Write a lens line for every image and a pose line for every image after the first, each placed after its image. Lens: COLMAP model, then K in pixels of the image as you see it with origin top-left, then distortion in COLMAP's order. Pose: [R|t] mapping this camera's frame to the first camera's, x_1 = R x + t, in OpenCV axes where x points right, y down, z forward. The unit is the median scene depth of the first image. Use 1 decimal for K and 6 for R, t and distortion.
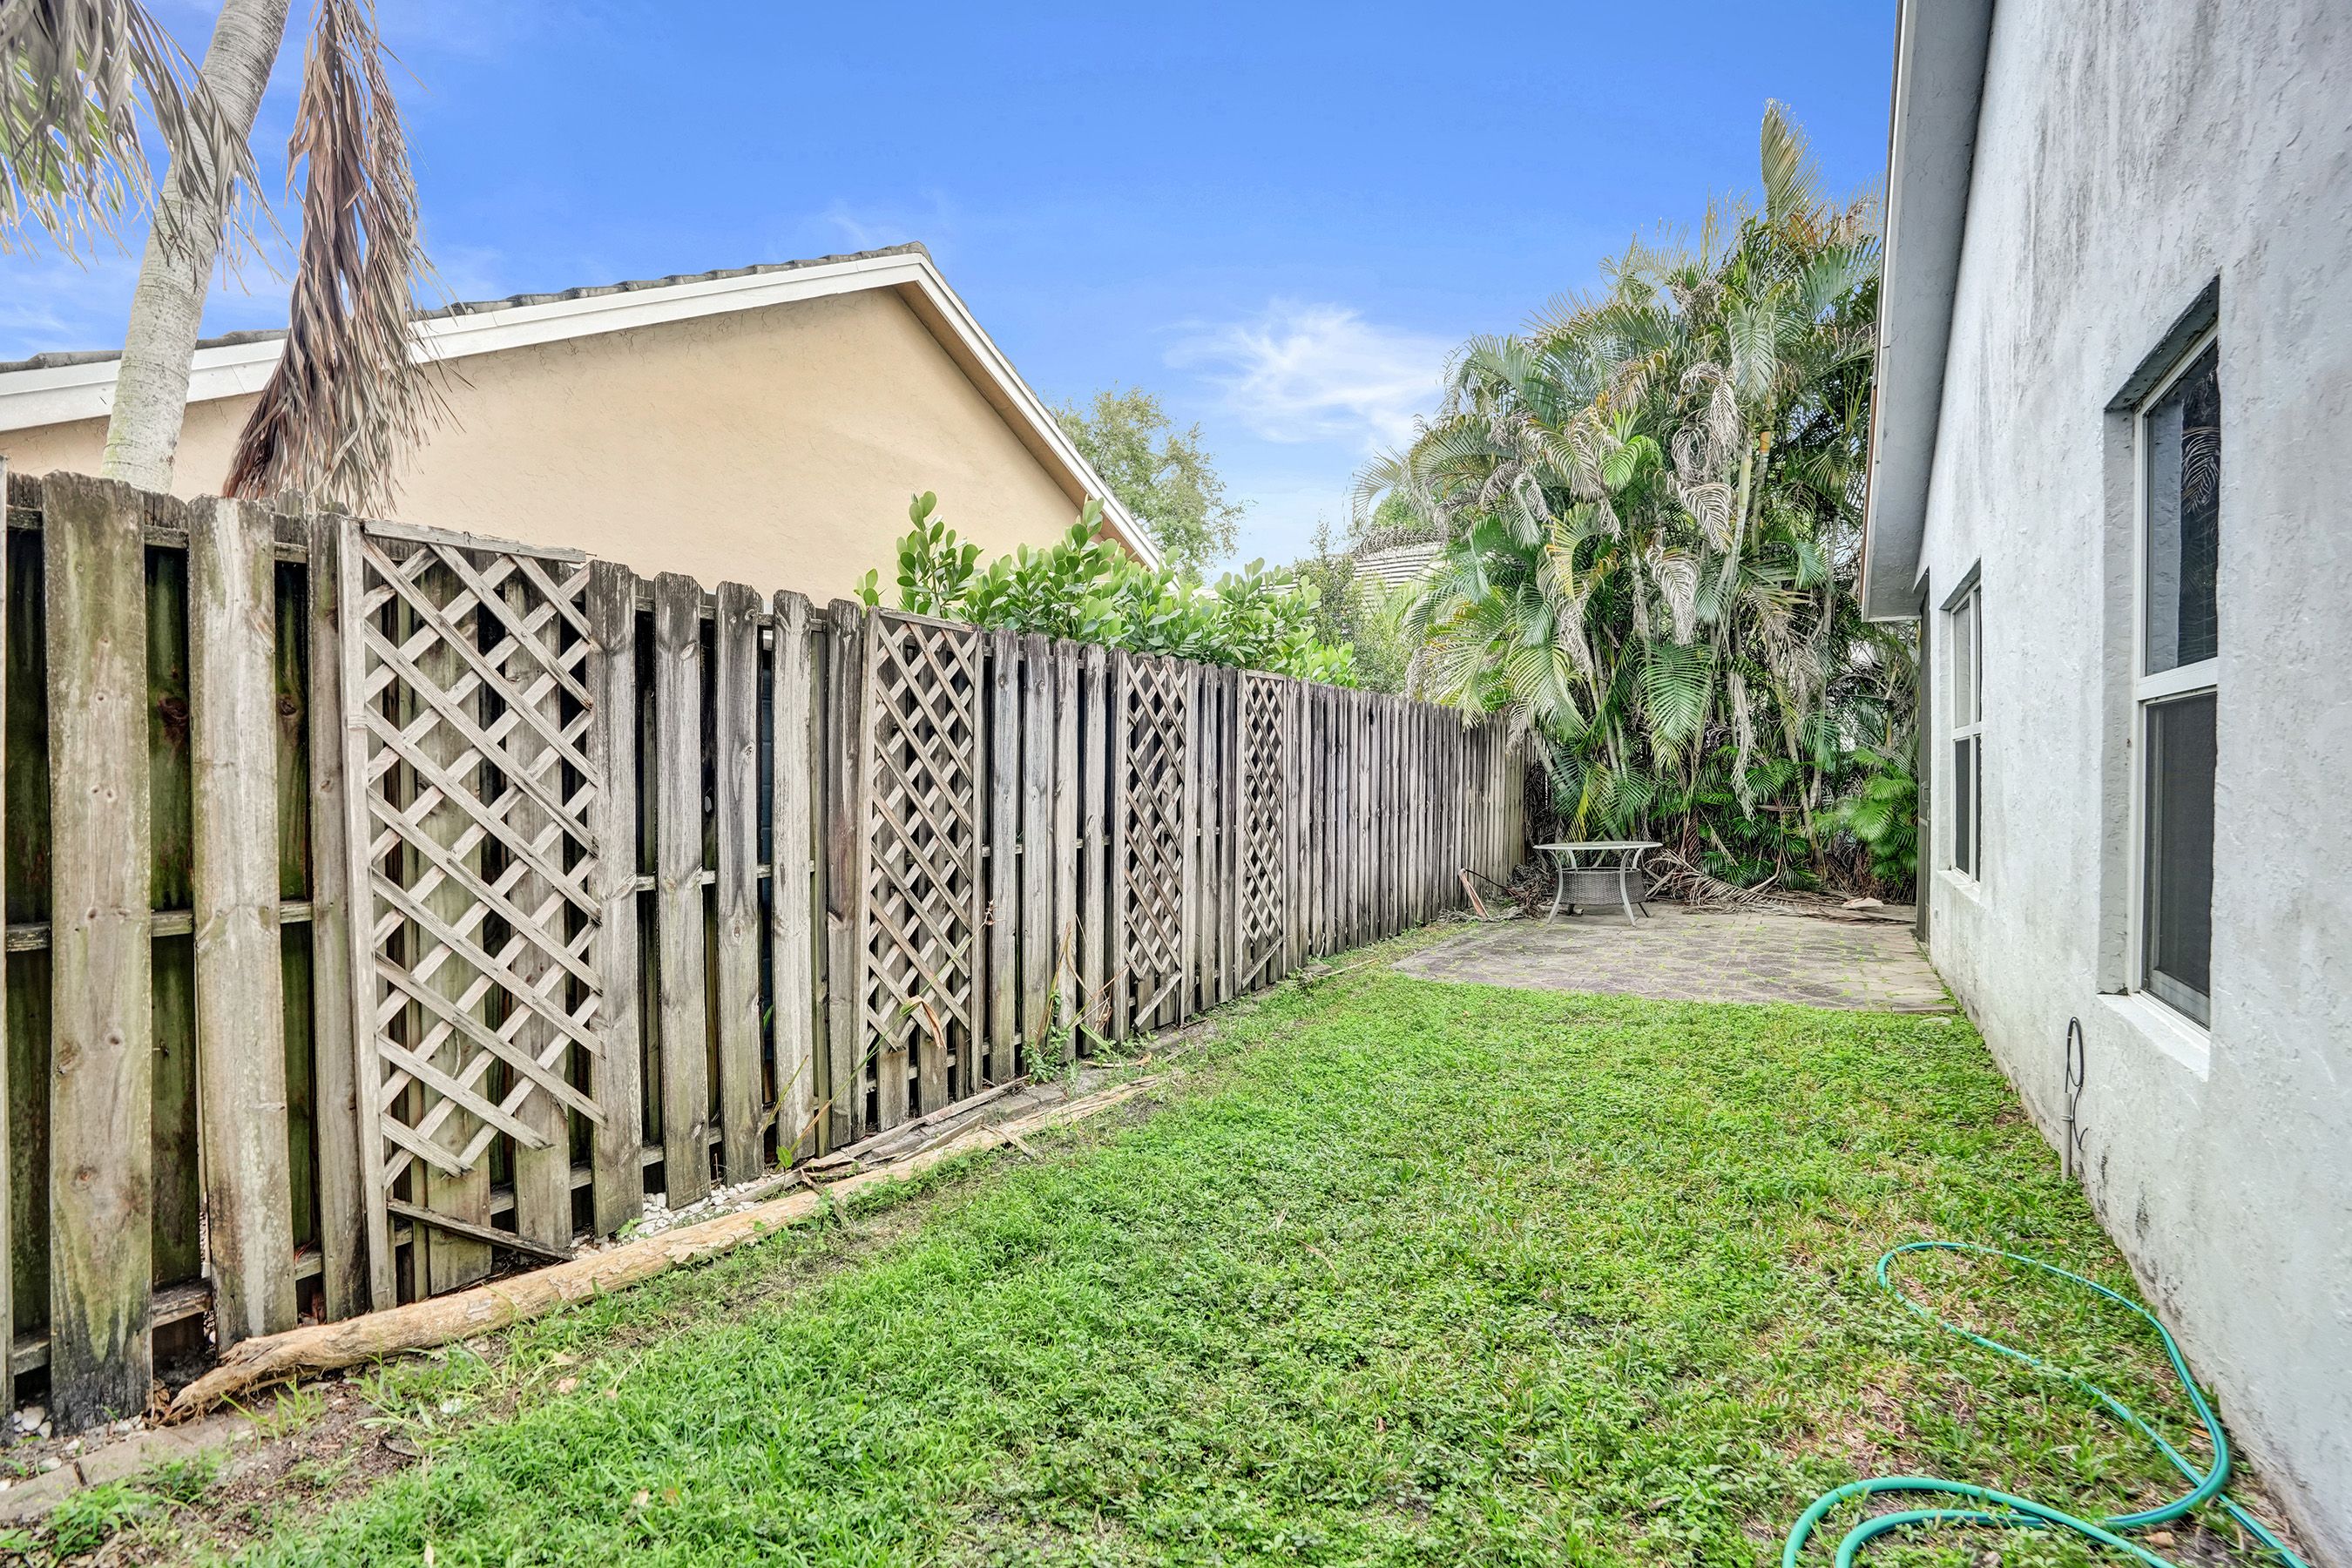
lens RADIAL K [[1095.4, 0, 1173.5], [0, 1095.4, 790.5], [0, 0, 1]] dist [-0.059623, 0.021167]
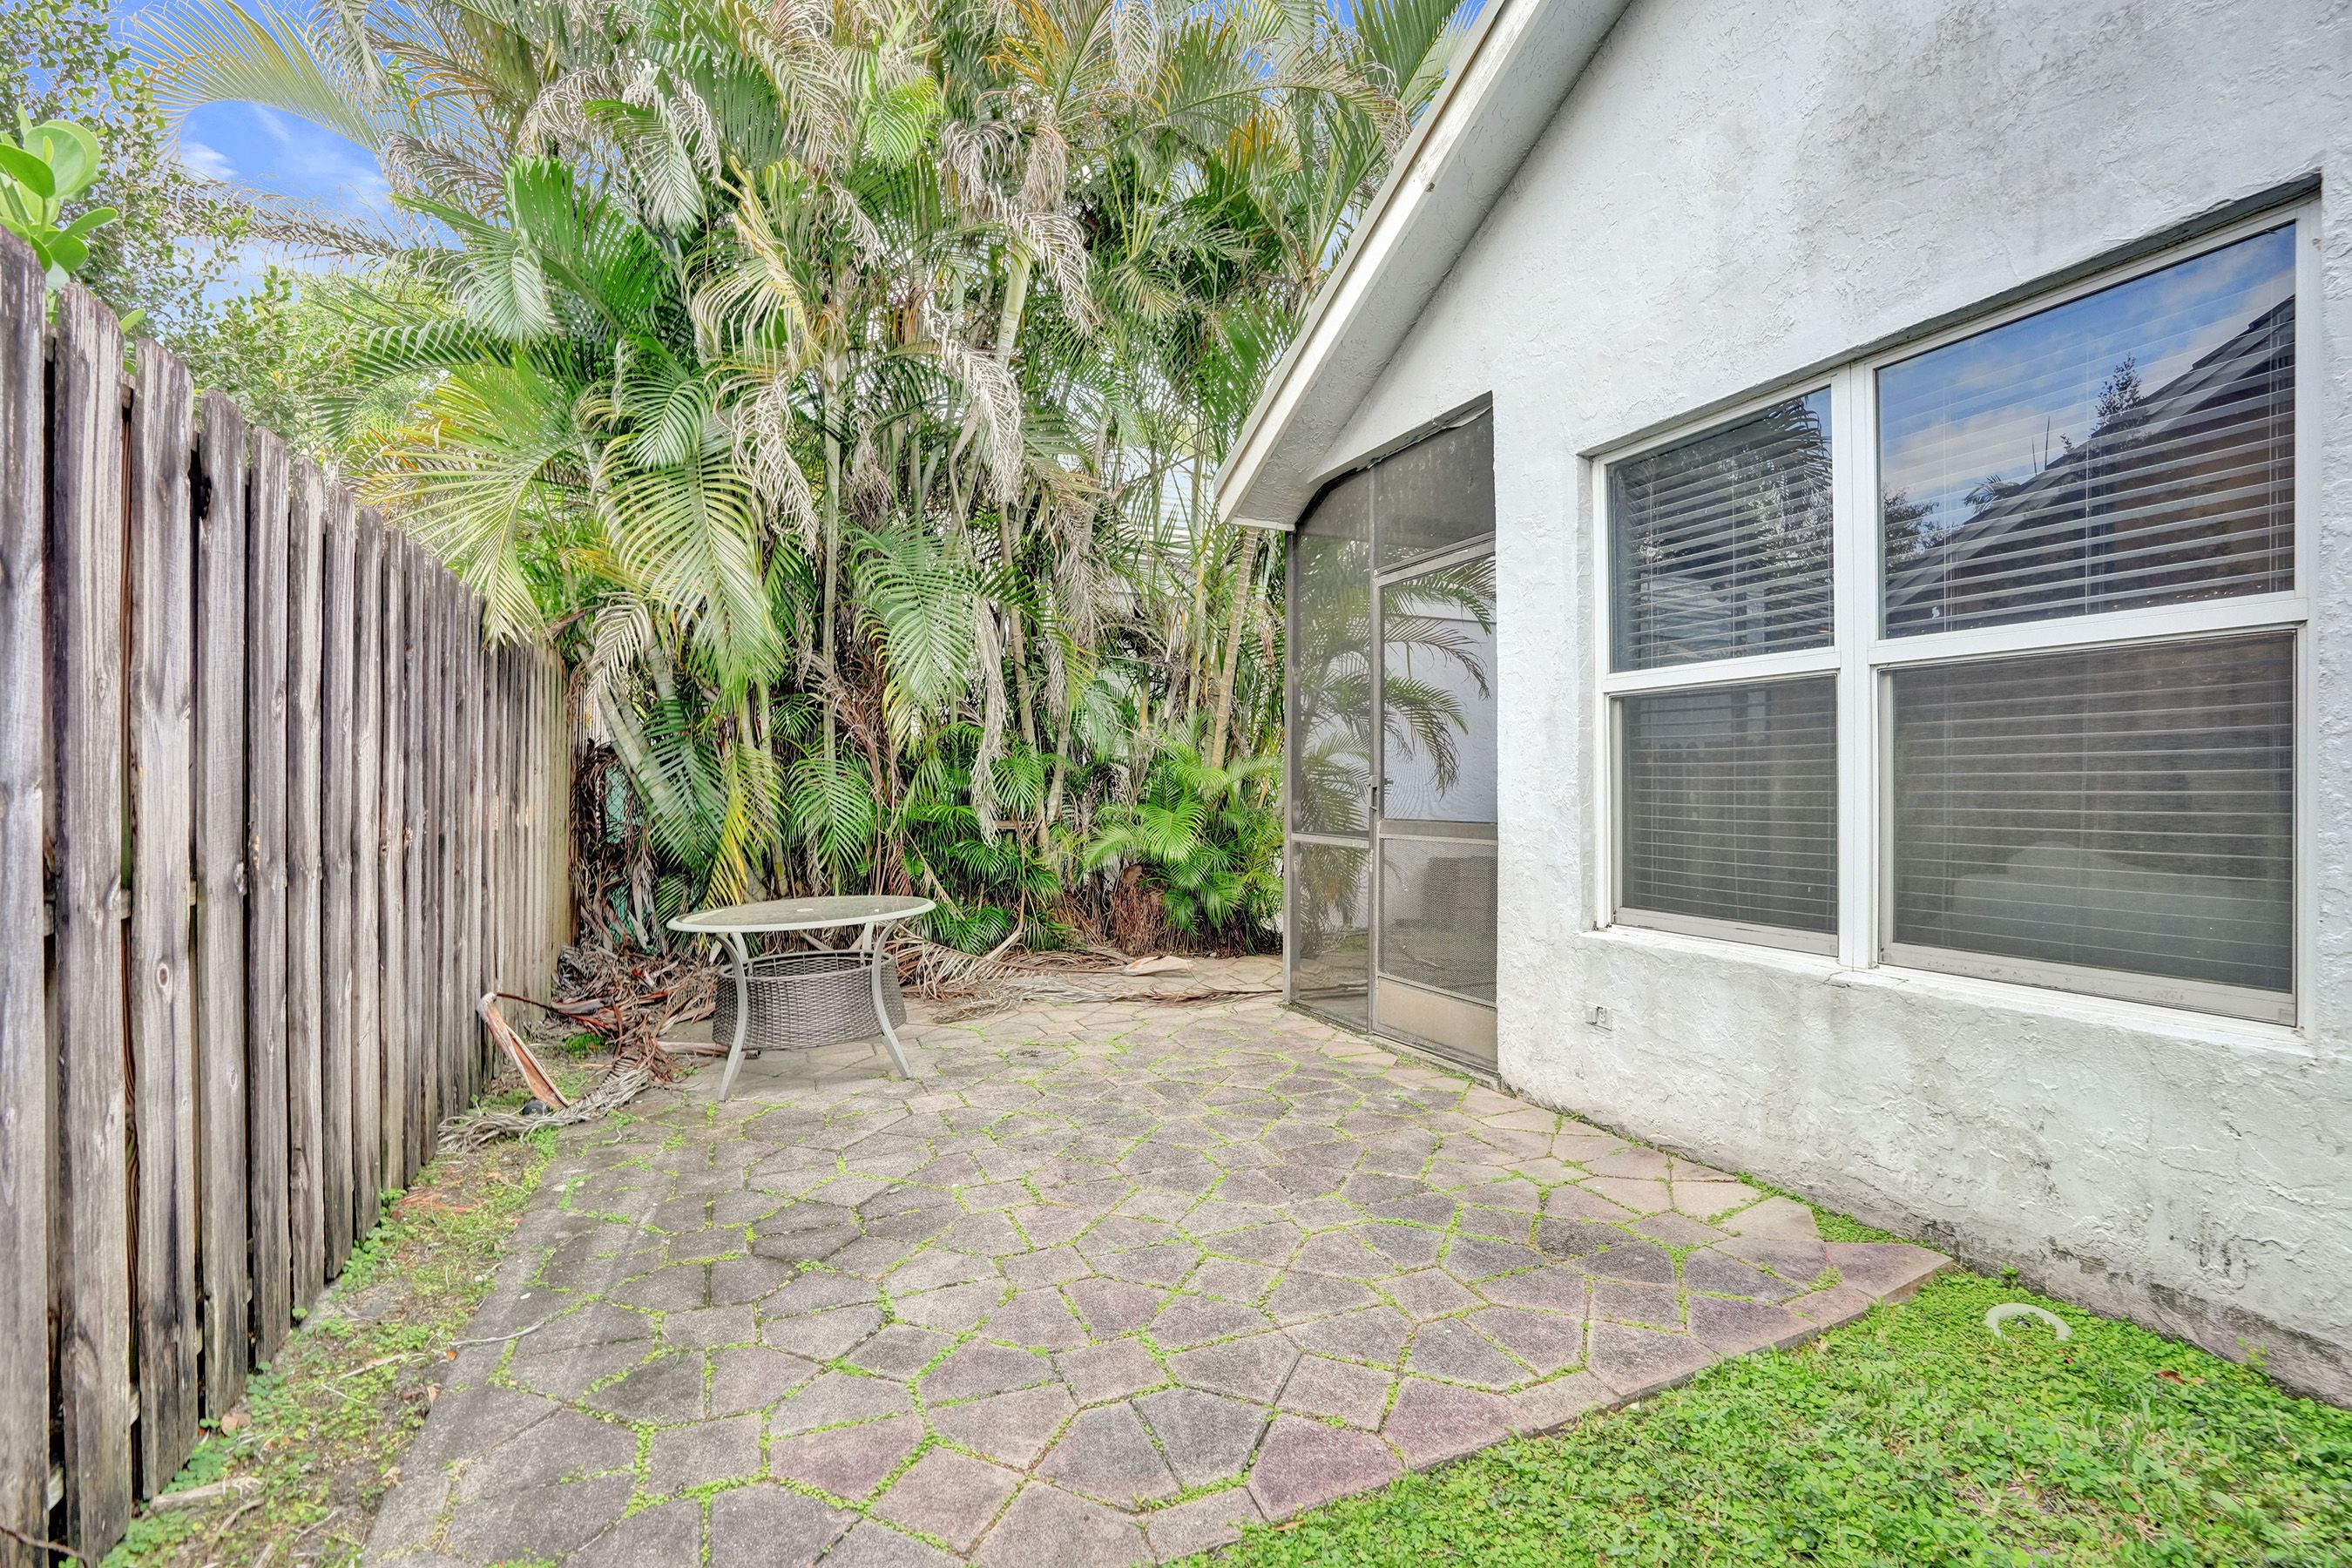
lens RADIAL K [[1095.4, 0, 1173.5], [0, 1095.4, 790.5], [0, 0, 1]] dist [-0.059623, 0.021167]
pose [[0.595291, 0.001238, 0.803510, 0.102632], [0.011066, 0.999891, -0.009739, 0.003835], [-0.803434, 0.014689, 0.595212, 0.583259]]
